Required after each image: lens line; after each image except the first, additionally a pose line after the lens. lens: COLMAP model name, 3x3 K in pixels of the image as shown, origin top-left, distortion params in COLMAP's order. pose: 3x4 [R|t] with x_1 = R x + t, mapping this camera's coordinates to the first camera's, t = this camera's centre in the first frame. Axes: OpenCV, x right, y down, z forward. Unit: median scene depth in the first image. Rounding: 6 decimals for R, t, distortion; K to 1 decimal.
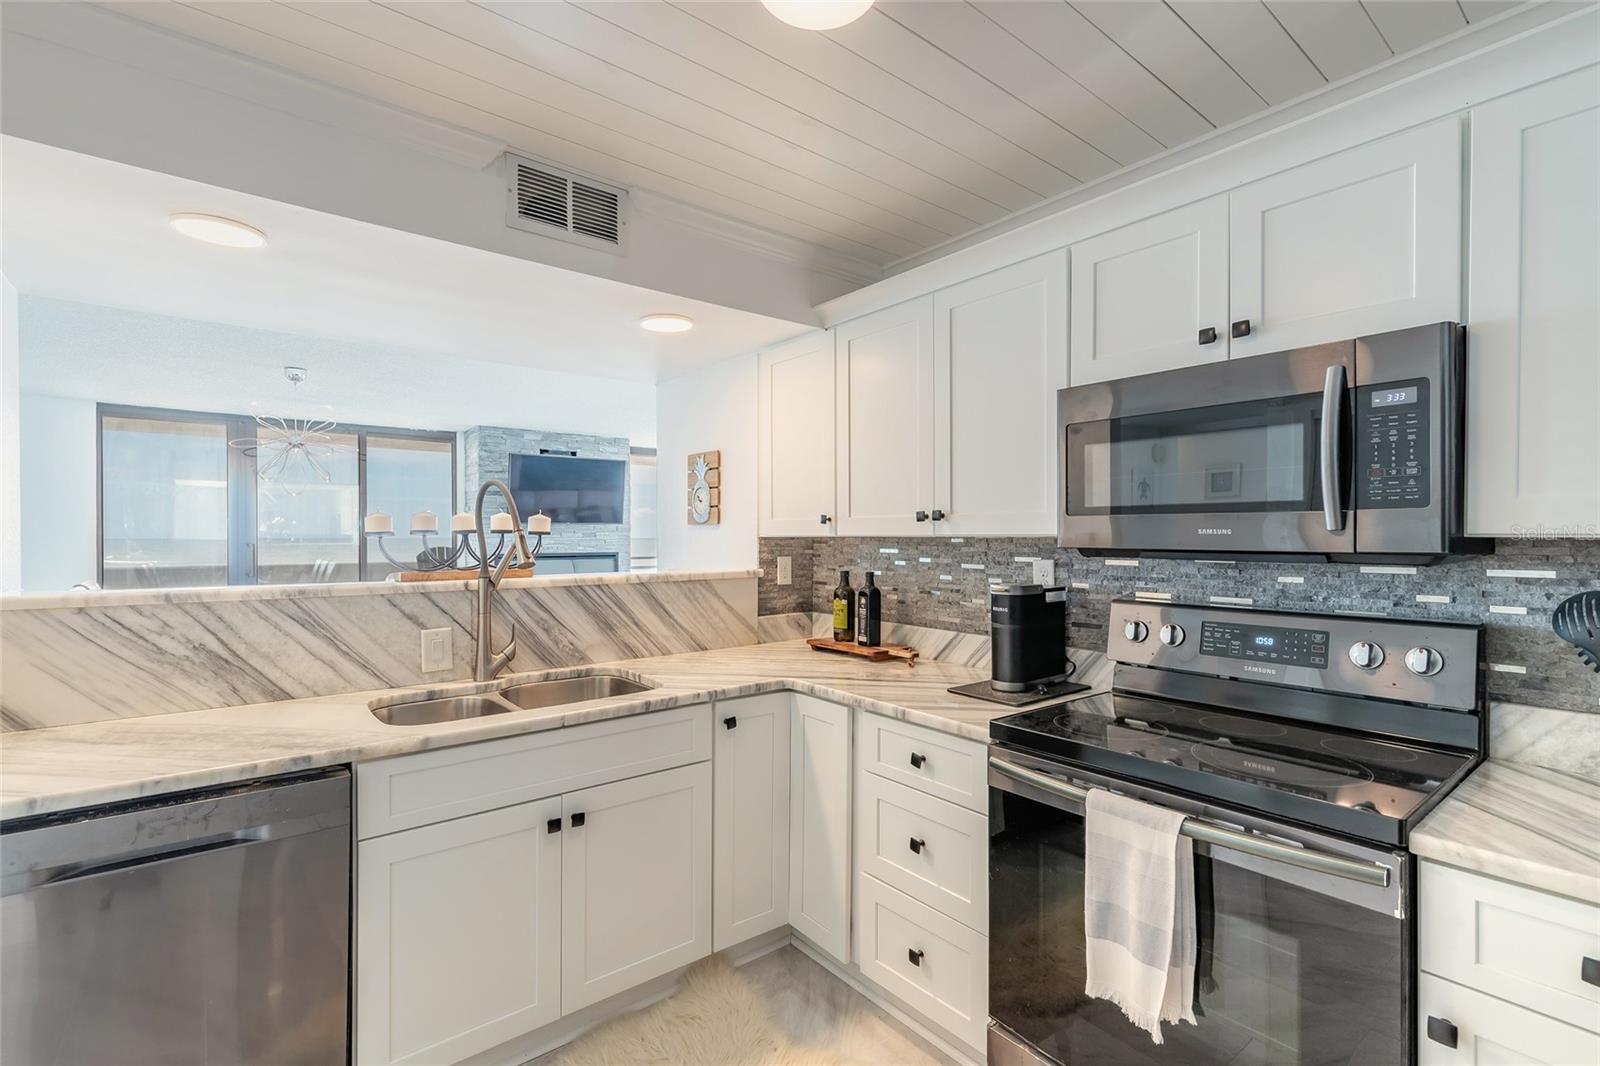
lens RADIAL K [[720.9, 0, 801.8], [0, 720.9, 539.5], [0, 0, 1]] dist [0.015584, -0.002095]
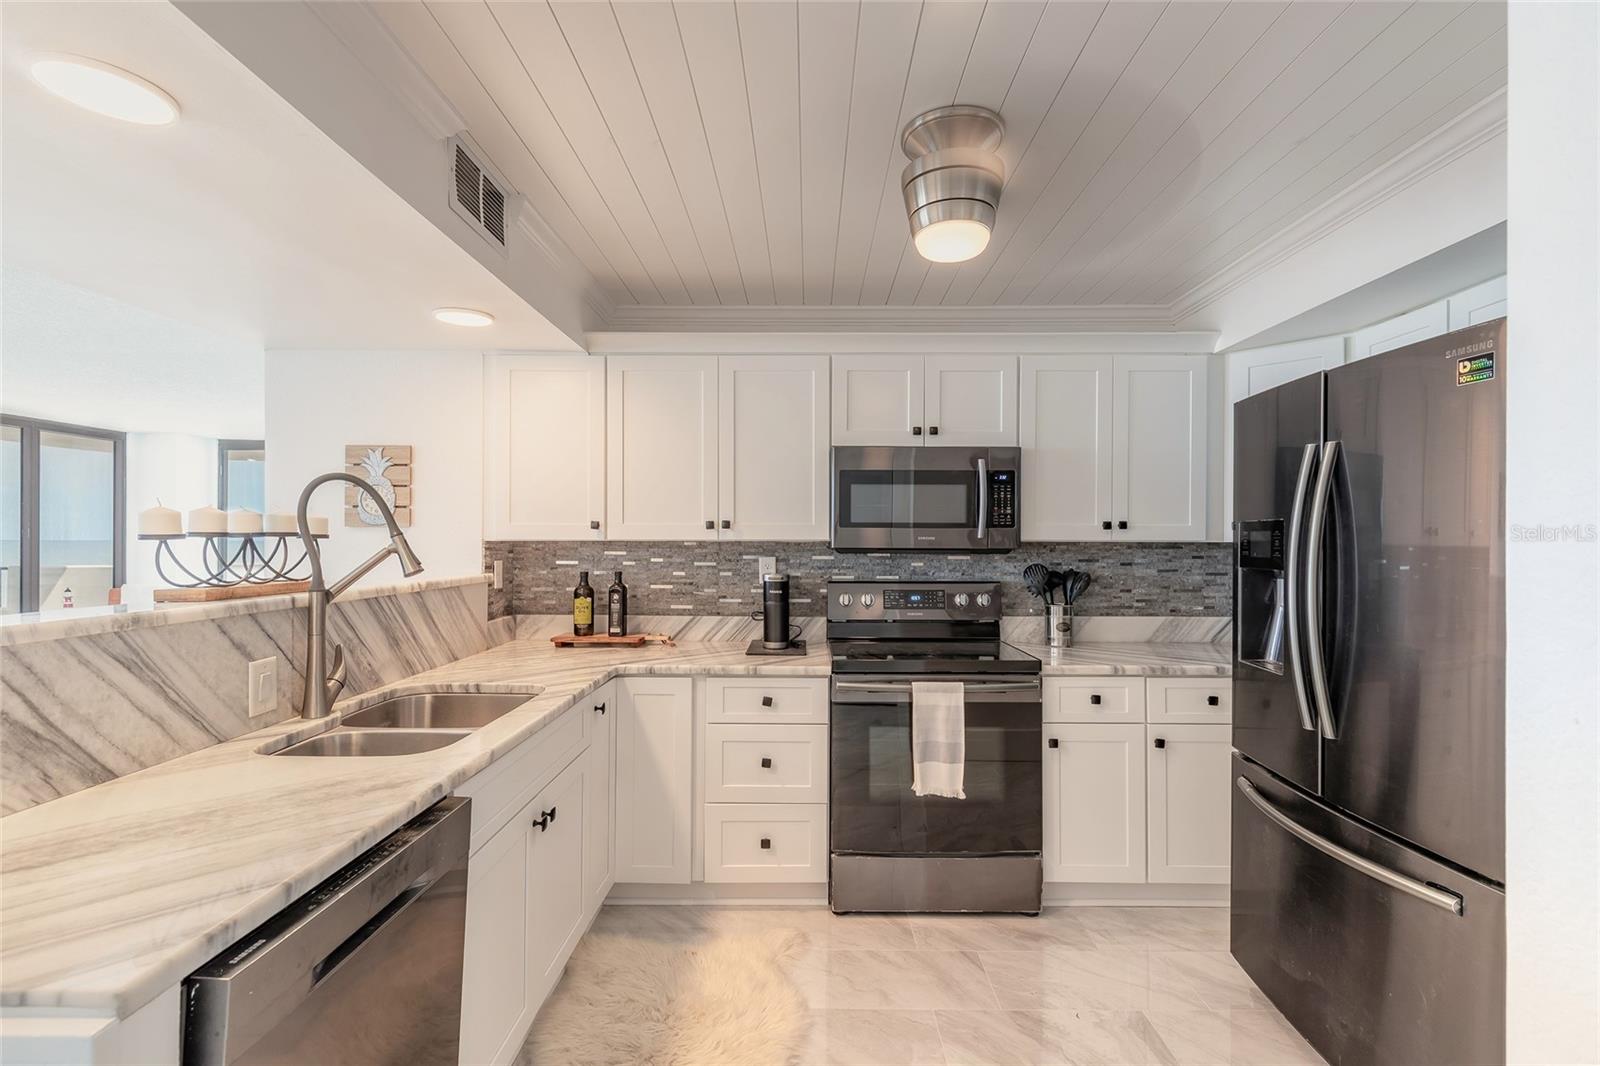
lens RADIAL K [[720.9, 0, 805.3], [0, 720.9, 535.3], [0, 0, 1]] dist [0.015584, -0.002095]
pose [[0.631793, 0.005703, 0.775116, -0.776041], [0.002267, 0.999955, -0.009206, -0.001608], [-0.775134, 0.007573, 0.631752, 0.055503]]
